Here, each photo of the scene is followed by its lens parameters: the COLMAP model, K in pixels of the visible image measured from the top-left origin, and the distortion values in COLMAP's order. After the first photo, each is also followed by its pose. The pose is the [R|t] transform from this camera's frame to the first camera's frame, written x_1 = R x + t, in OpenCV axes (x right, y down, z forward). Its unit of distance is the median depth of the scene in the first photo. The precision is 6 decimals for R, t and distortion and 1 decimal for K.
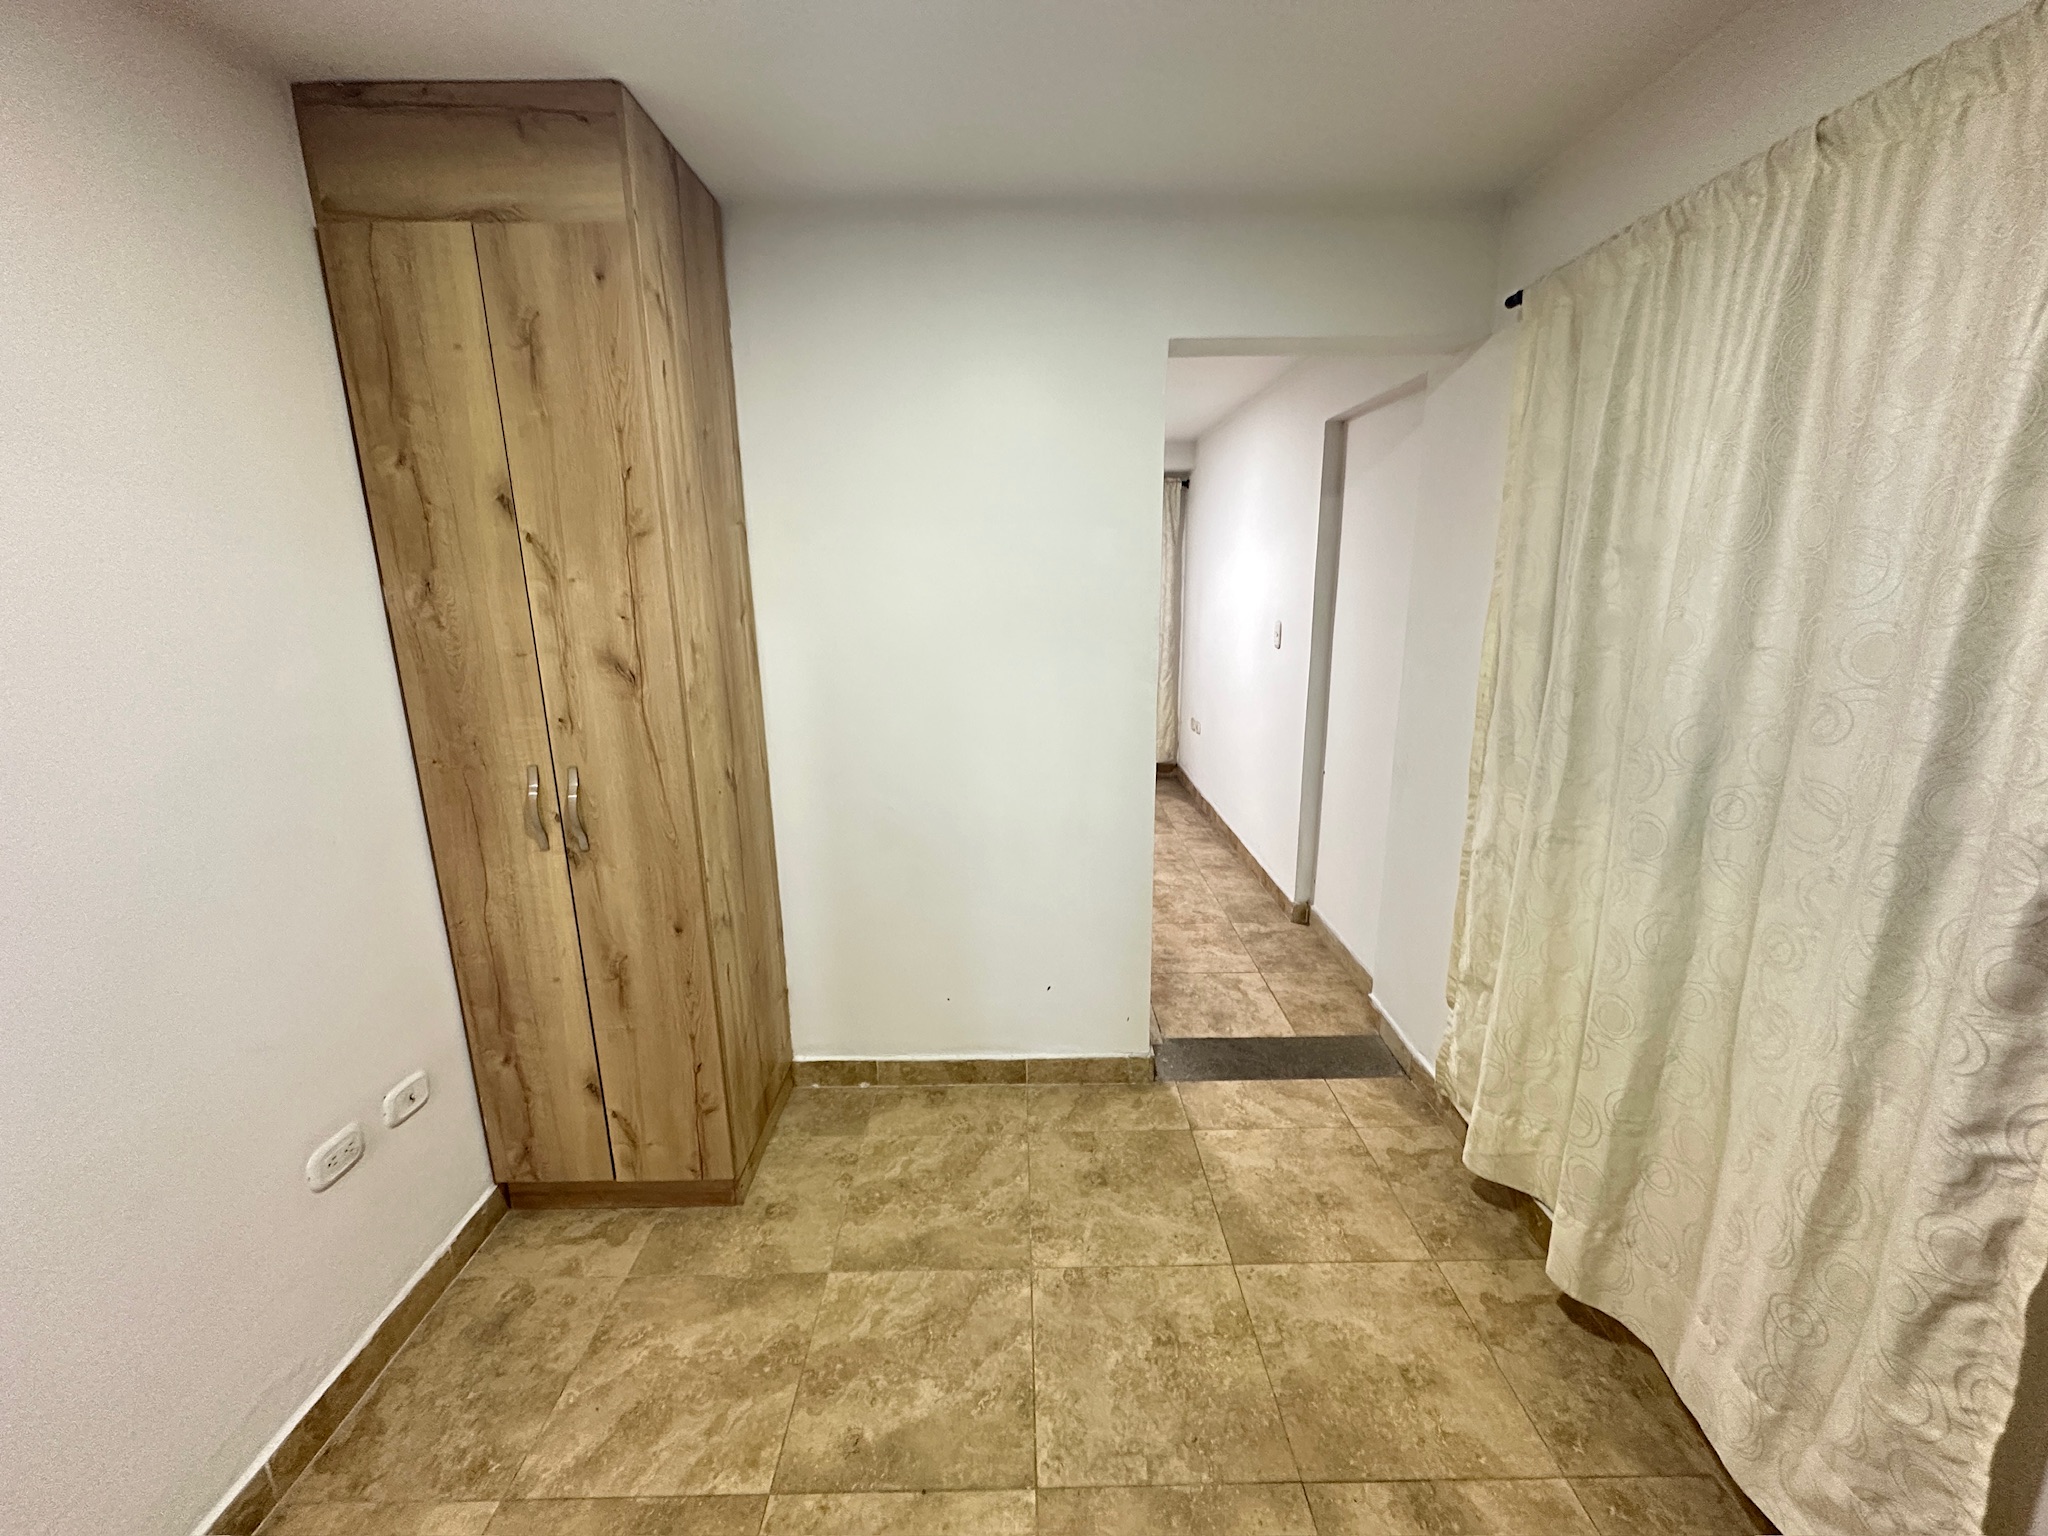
lens RADIAL K [[818.5, 0, 1025.6], [0, 818.5, 769.2], [0, 0, 1]] dist [-0.001173, 0.000435]
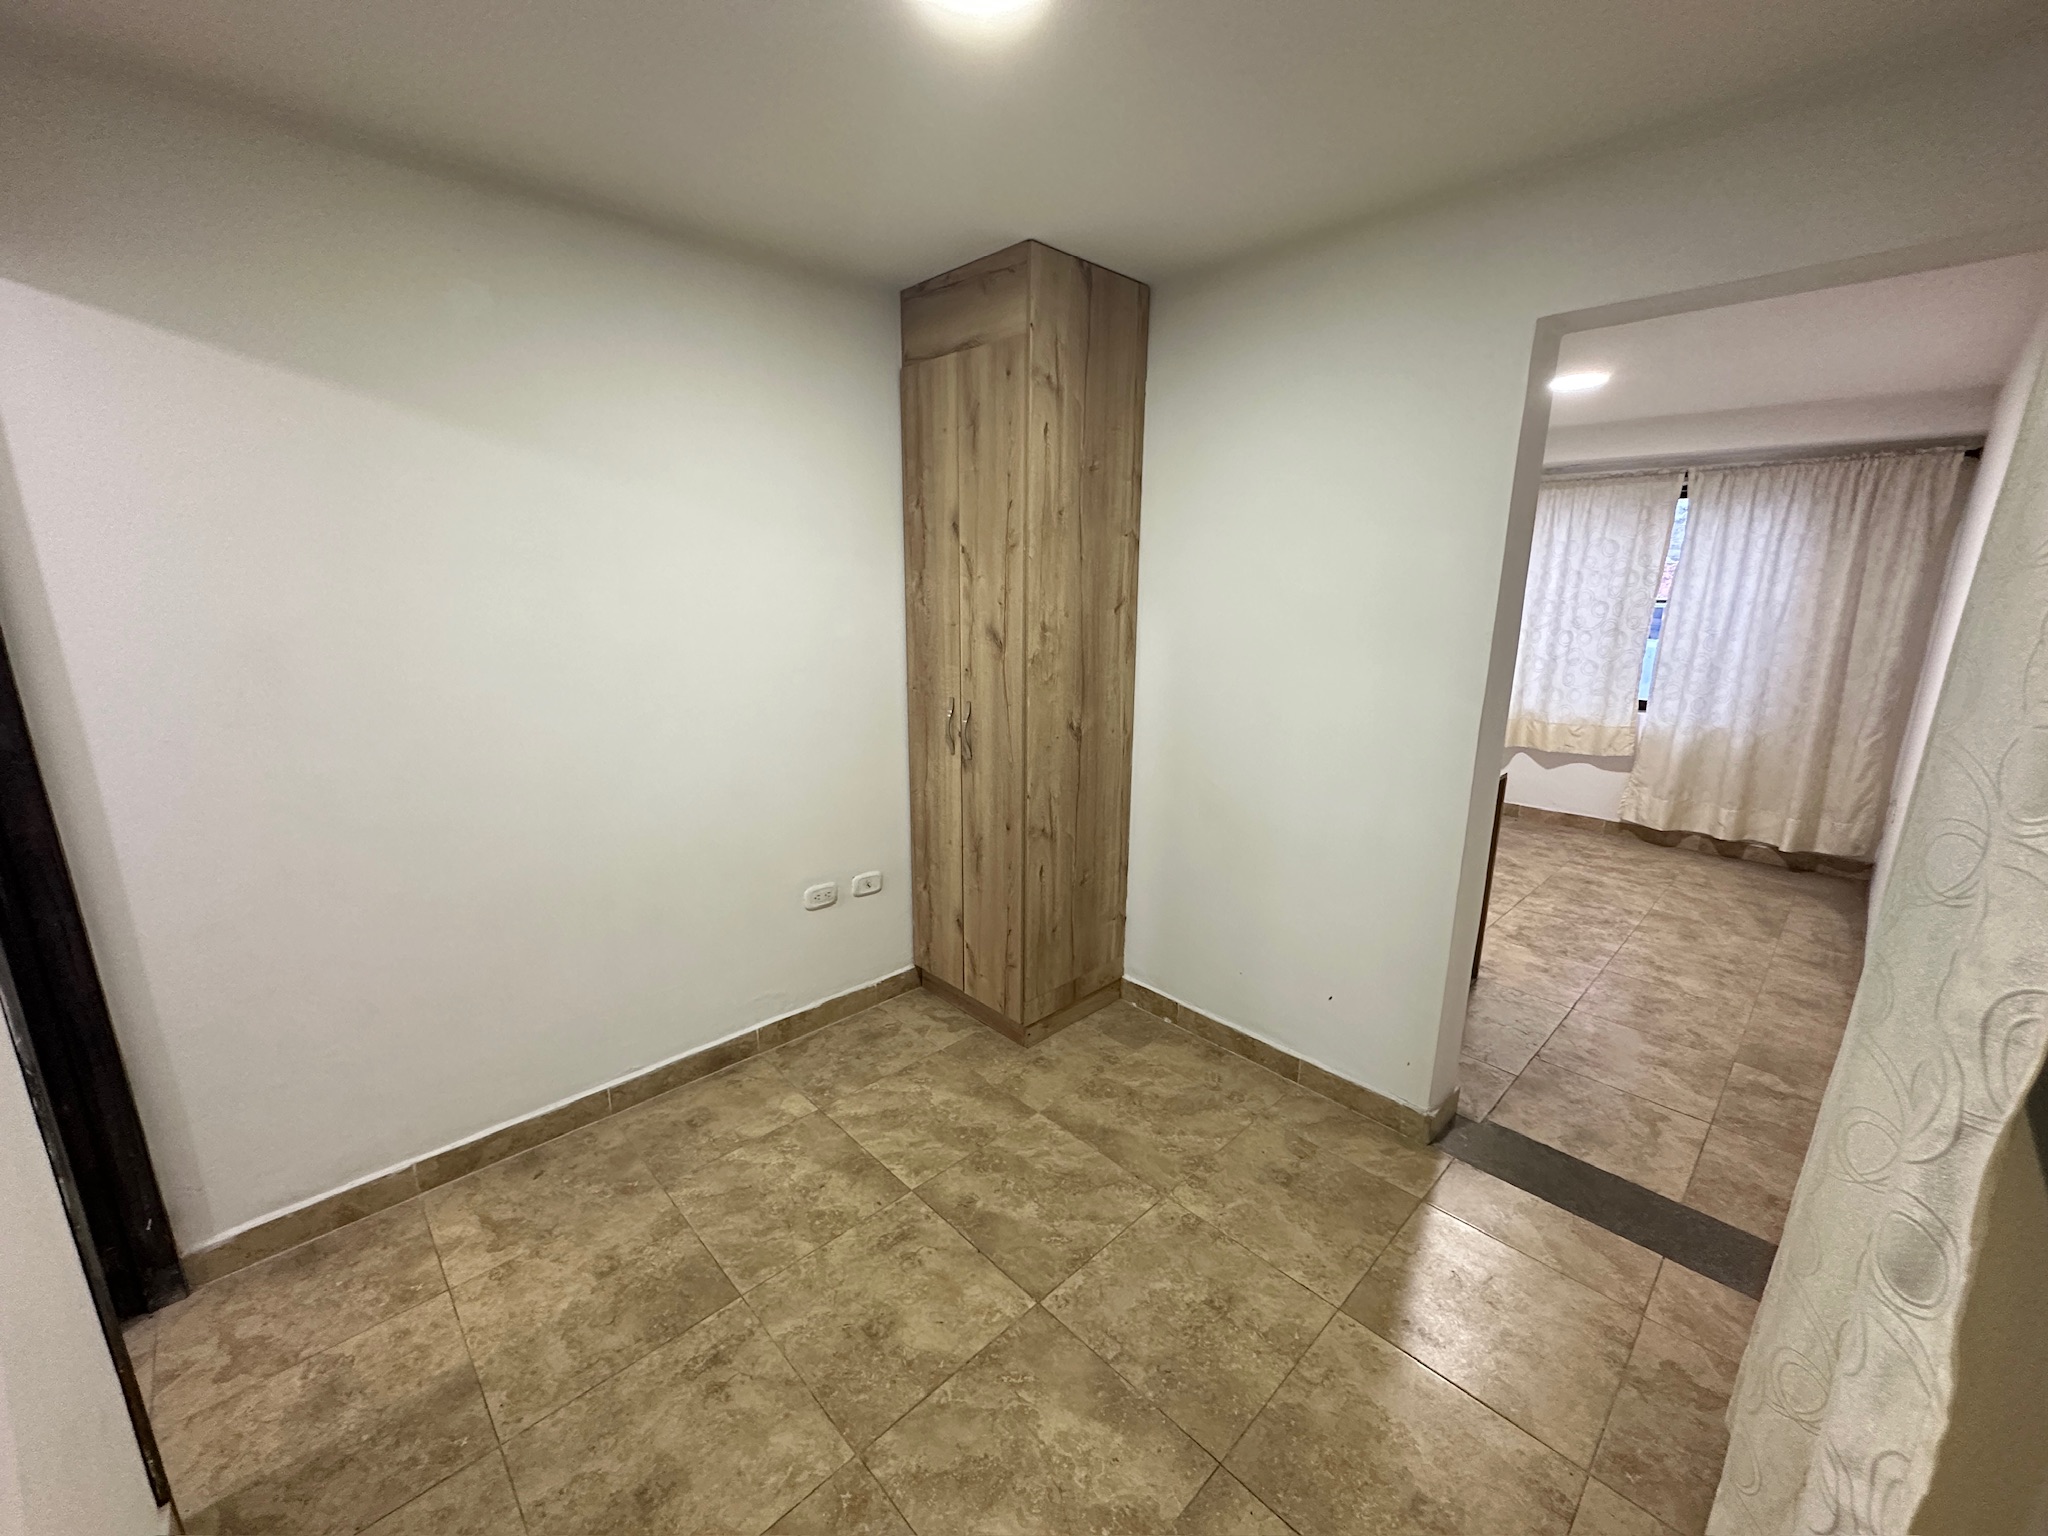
lens RADIAL K [[818.5, 0, 1022.3], [0, 818.5, 768.4], [0, 0, 1]] dist [-0.001173, 0.000435]
pose [[0.685153, 0.183187, -0.704987, 0.573780], [-0.185822, 0.979793, 0.074000, -0.011580], [0.704298, 0.080301, 0.705349, 0.022971]]
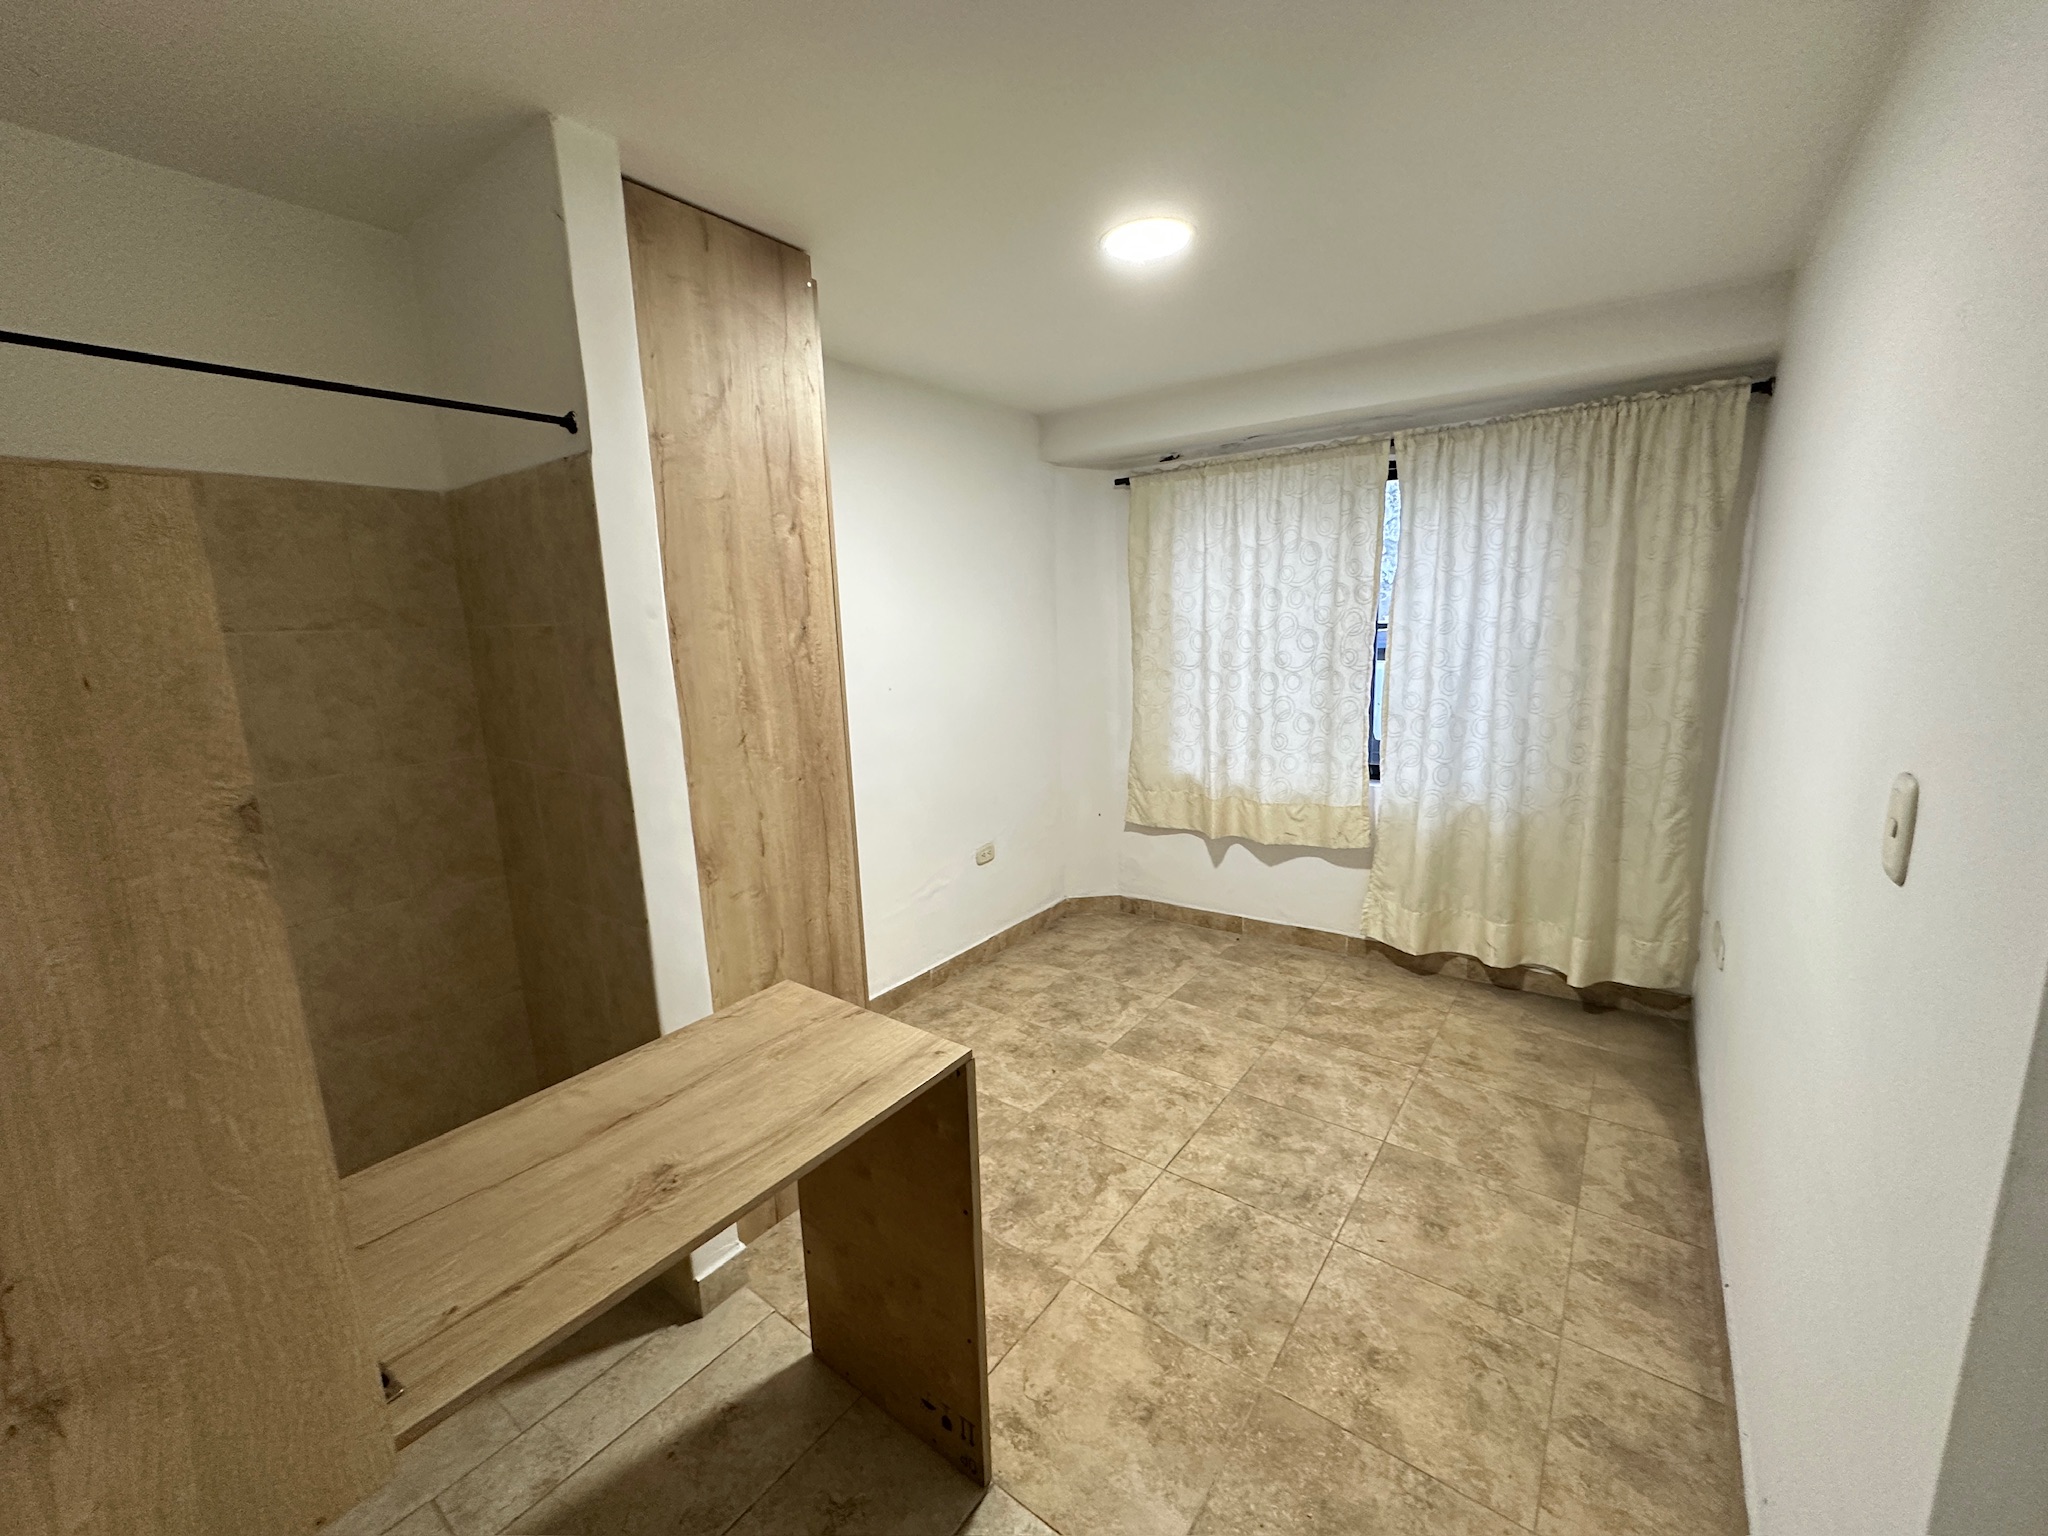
lens RADIAL K [[818.5, 0, 1020.4], [0, 818.5, 766.8], [0, 0, 1]] dist [-0.001173, 0.000435]
pose [[0.794068, 0.098842, -0.599738, 0.514374], [-0.119712, 0.992795, 0.005120, -0.324585], [0.595923, 0.067730, 0.800180, 1.354791]]
